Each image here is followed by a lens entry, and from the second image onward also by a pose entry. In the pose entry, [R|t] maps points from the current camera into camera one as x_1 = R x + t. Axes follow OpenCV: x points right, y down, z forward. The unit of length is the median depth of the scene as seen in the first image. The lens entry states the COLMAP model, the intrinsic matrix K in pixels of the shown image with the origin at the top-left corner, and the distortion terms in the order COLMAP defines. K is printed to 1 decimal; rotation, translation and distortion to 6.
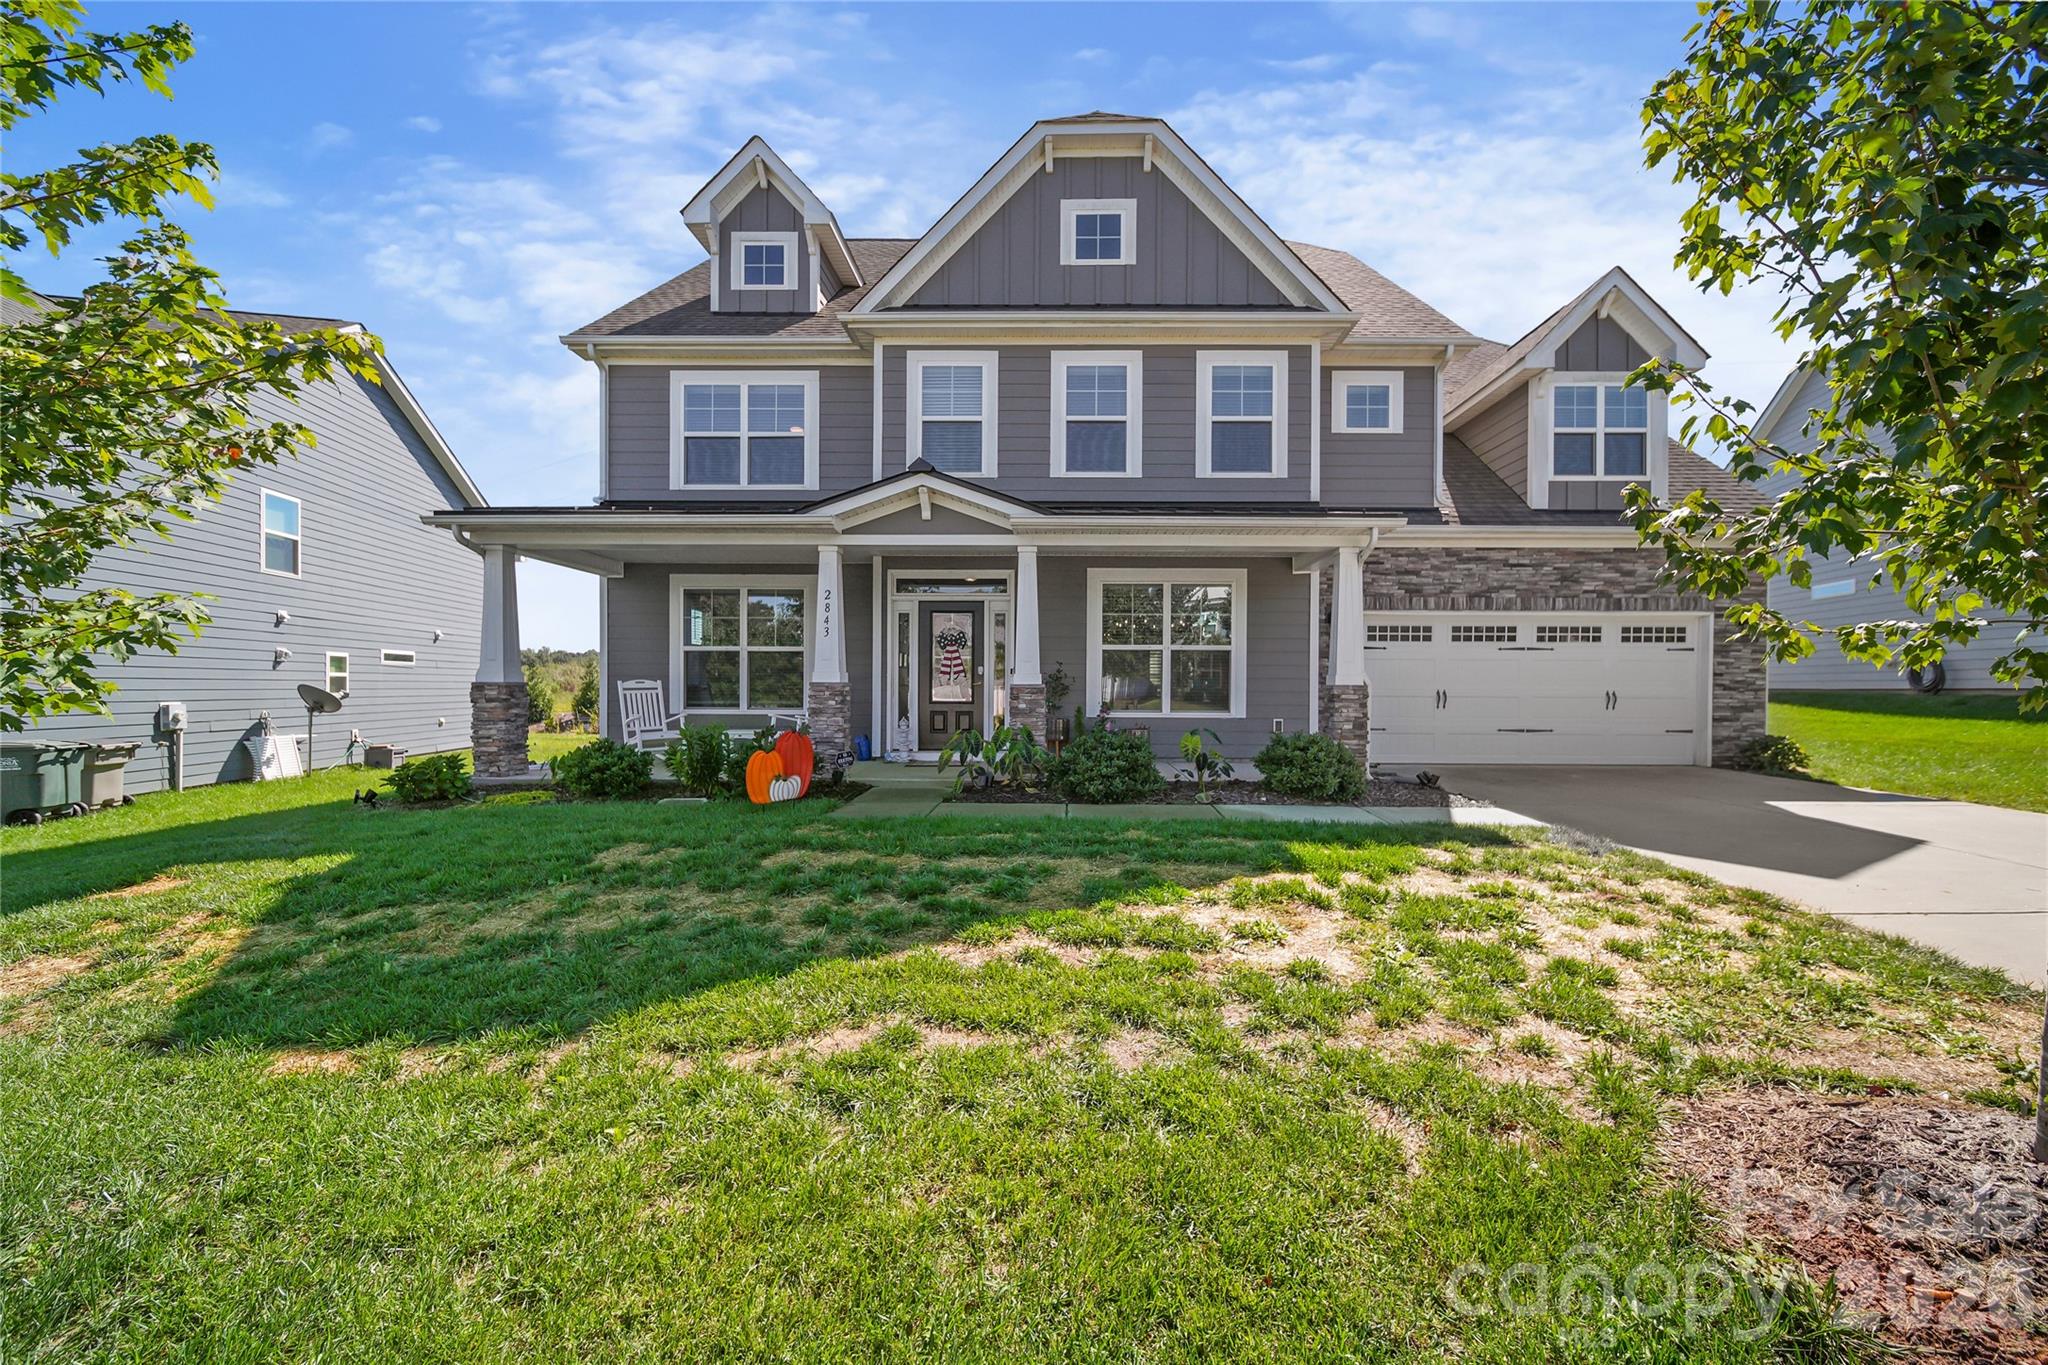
lens RADIAL K [[730.5, 0, 1039.7], [0, 730.5, 690.8], [0, 0, 1]] dist [-0.000595, -0.000070]
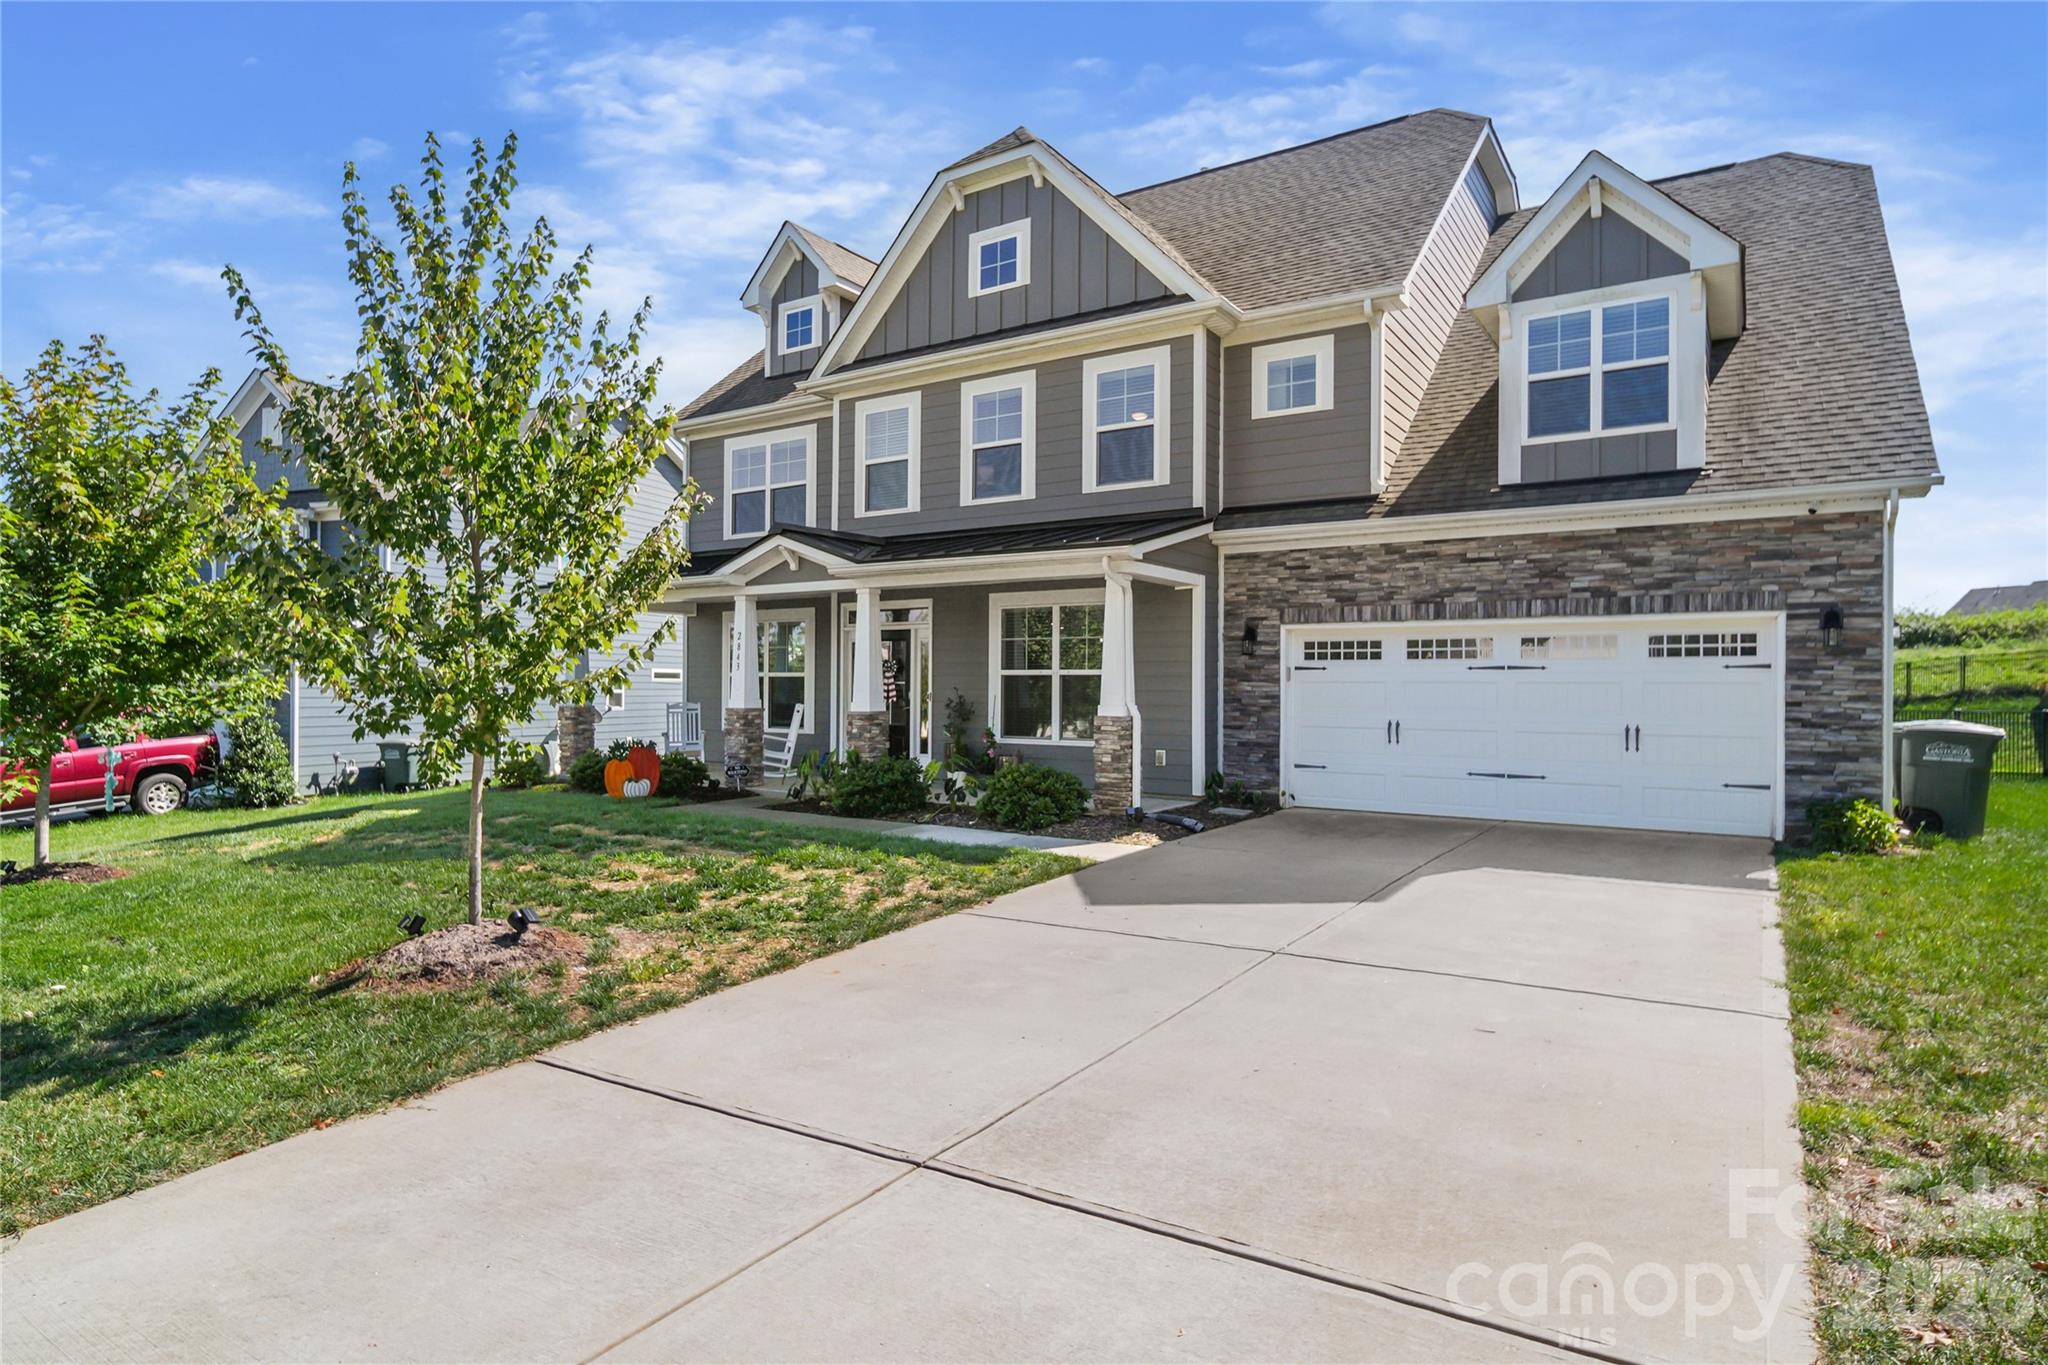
lens RADIAL K [[1051.3, 0, 1024.0], [0, 1051.3, 682.5], [0, 0, 1]] dist [-0.001913, 0.000153]
pose [[0.850243, -0.003399, -0.526379, 0.835418], [-0.004616, 0.999893, -0.013913, -0.025260], [0.526370, 0.014259, 0.850136, -0.193330]]
